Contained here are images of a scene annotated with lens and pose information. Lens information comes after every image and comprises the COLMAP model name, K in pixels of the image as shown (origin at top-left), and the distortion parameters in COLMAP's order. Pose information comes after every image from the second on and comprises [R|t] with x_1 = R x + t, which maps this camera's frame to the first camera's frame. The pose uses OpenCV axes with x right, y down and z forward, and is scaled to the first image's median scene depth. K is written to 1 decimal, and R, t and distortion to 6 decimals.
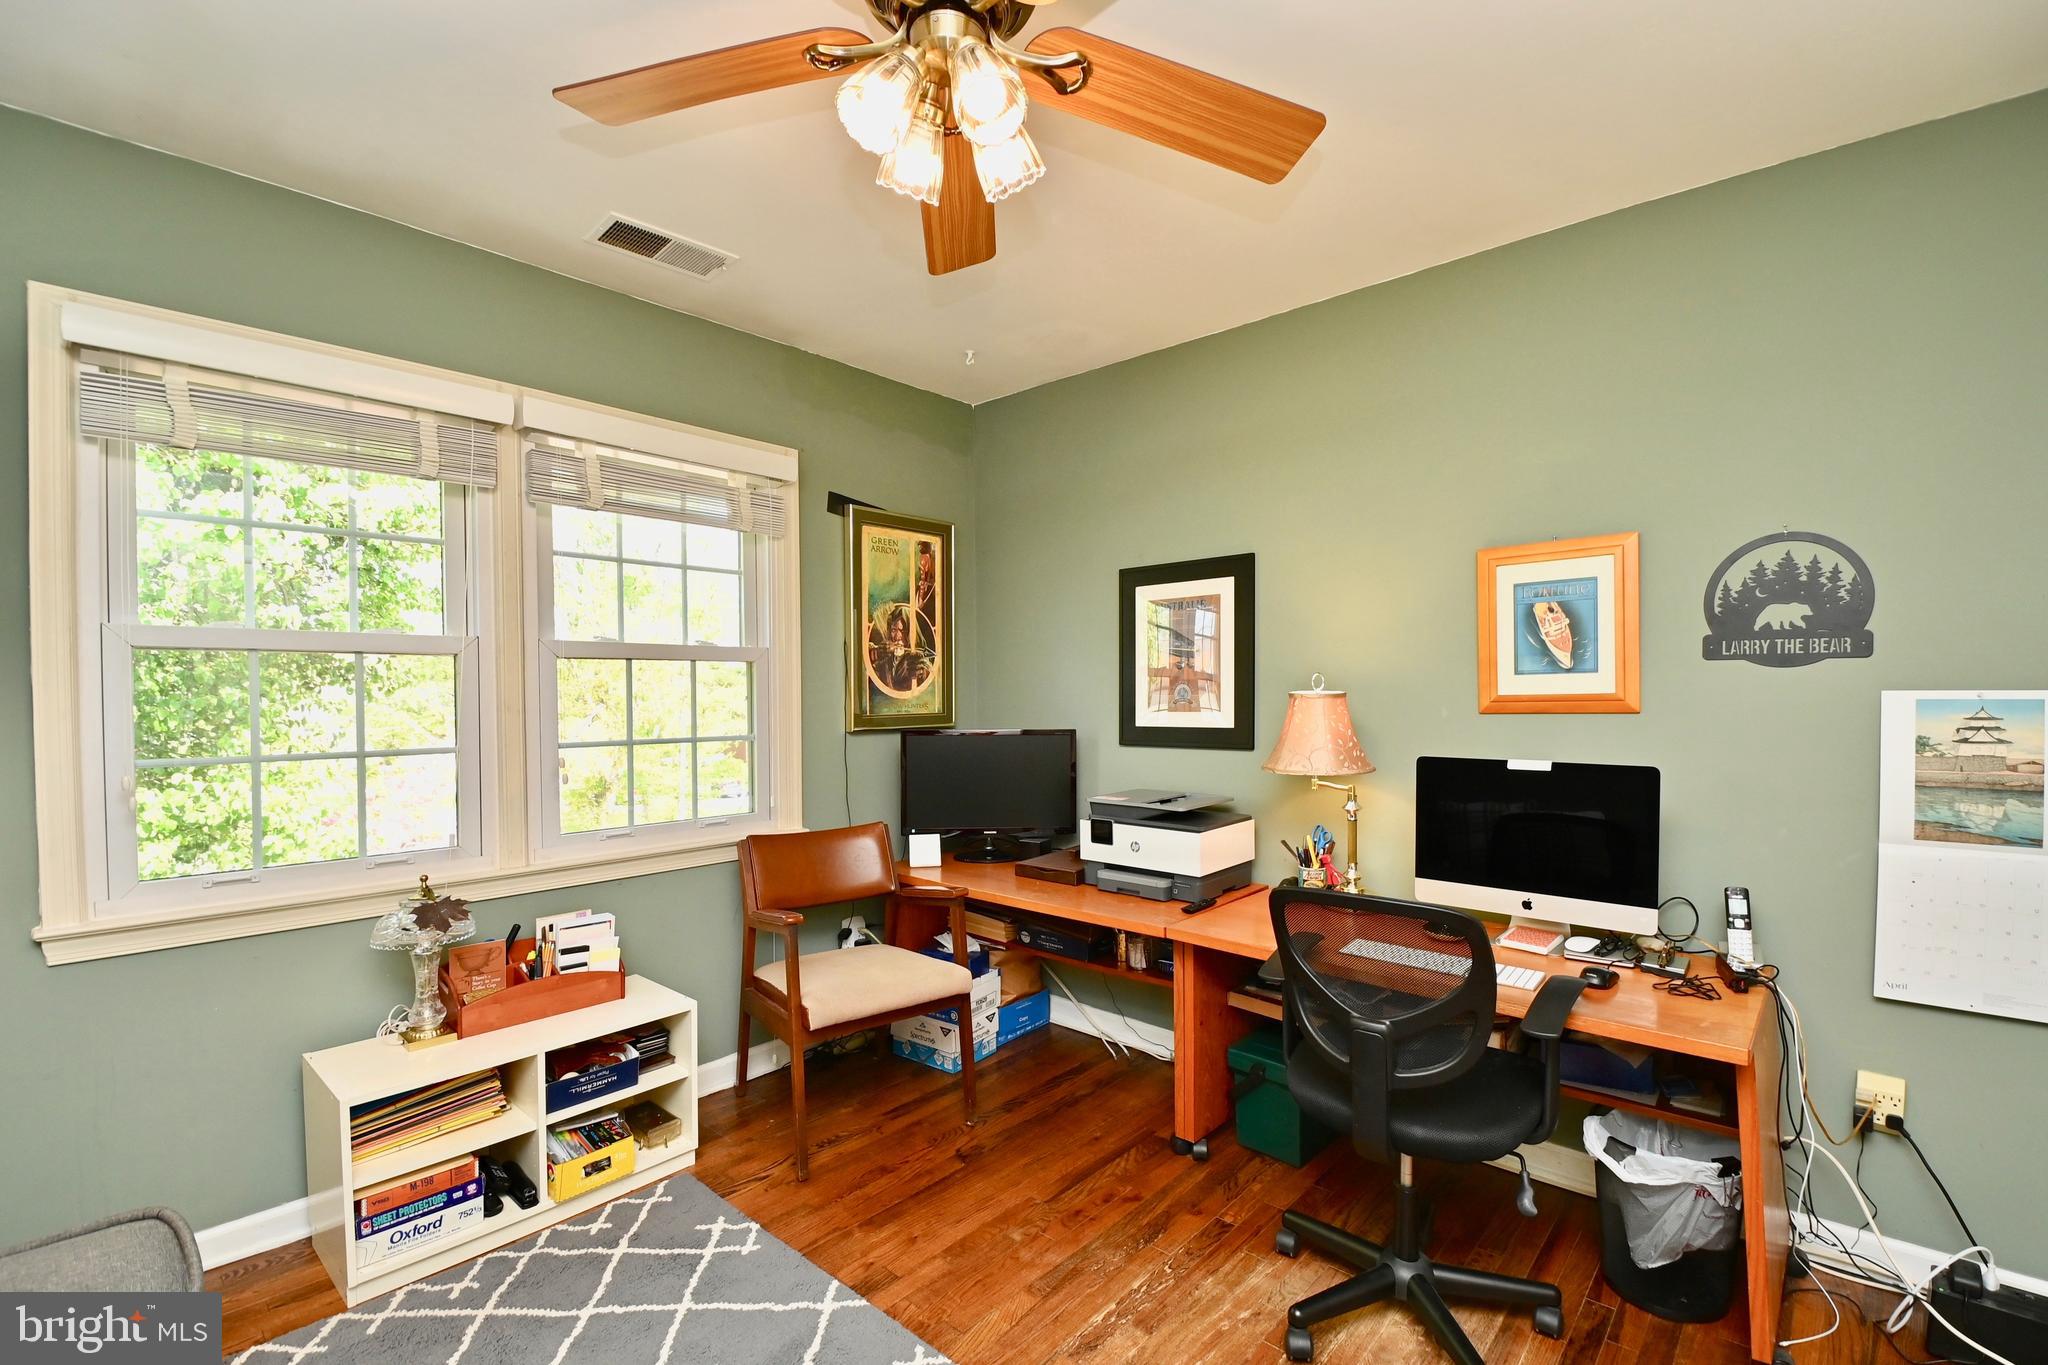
lens RADIAL K [[907.8, 0, 1041.9], [0, 907.8, 713.7], [0, 0, 1]] dist [0.010994, -0.022029]
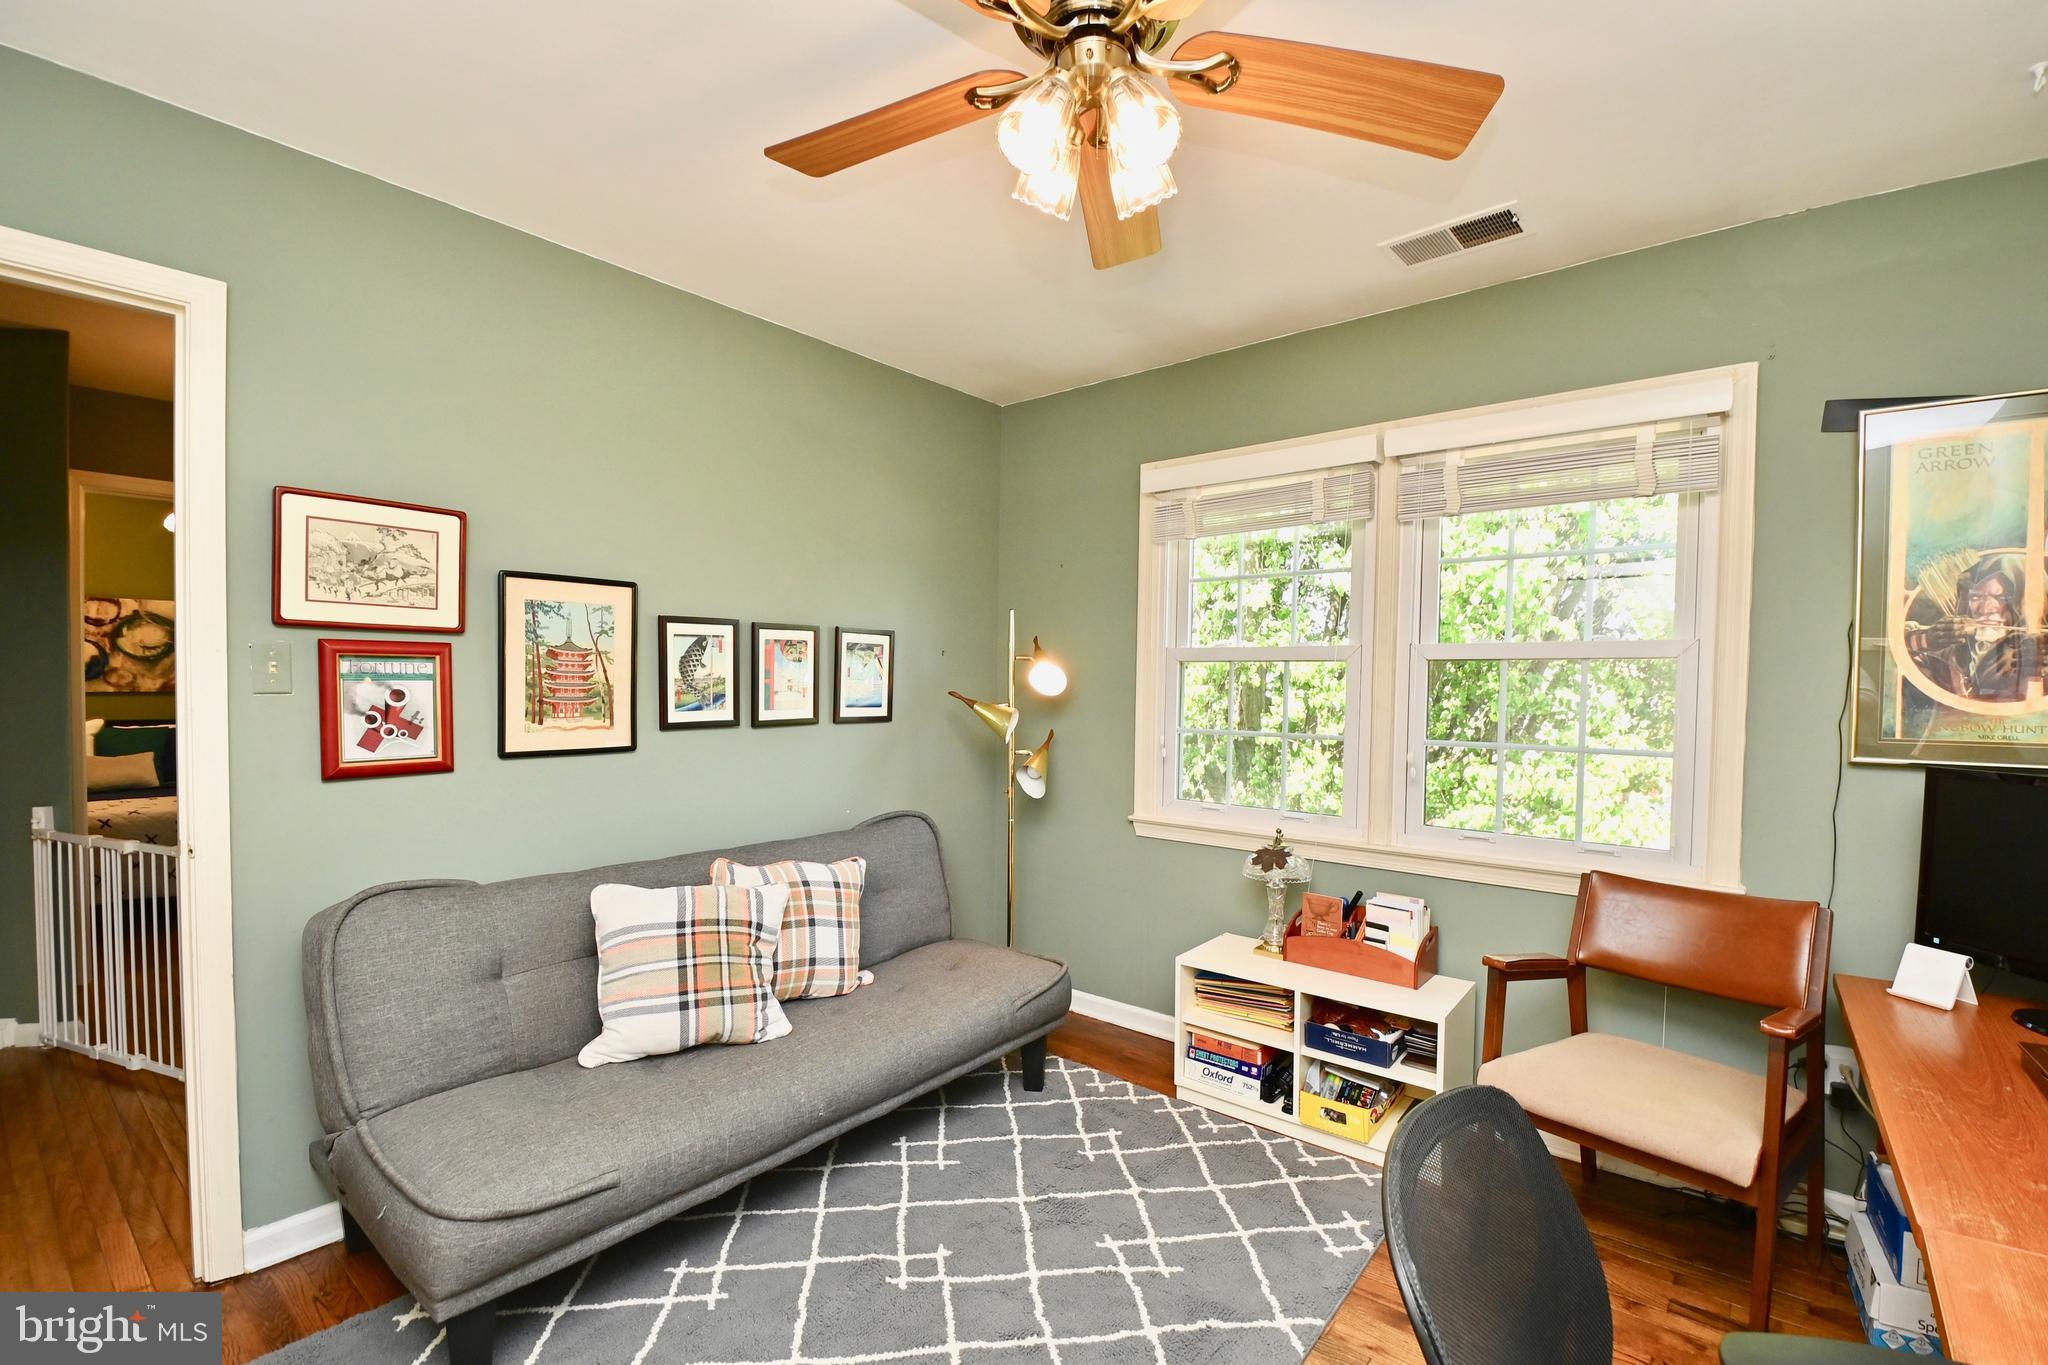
lens RADIAL K [[907.8, 0, 1041.9], [0, 907.8, 713.7], [0, 0, 1]] dist [0.010994, -0.022029]
pose [[0.035366, 0.034672, -0.998773, 0.586689], [-0.041083, 0.998604, 0.033211, -0.017299], [0.998530, 0.039858, 0.036741, 0.567993]]
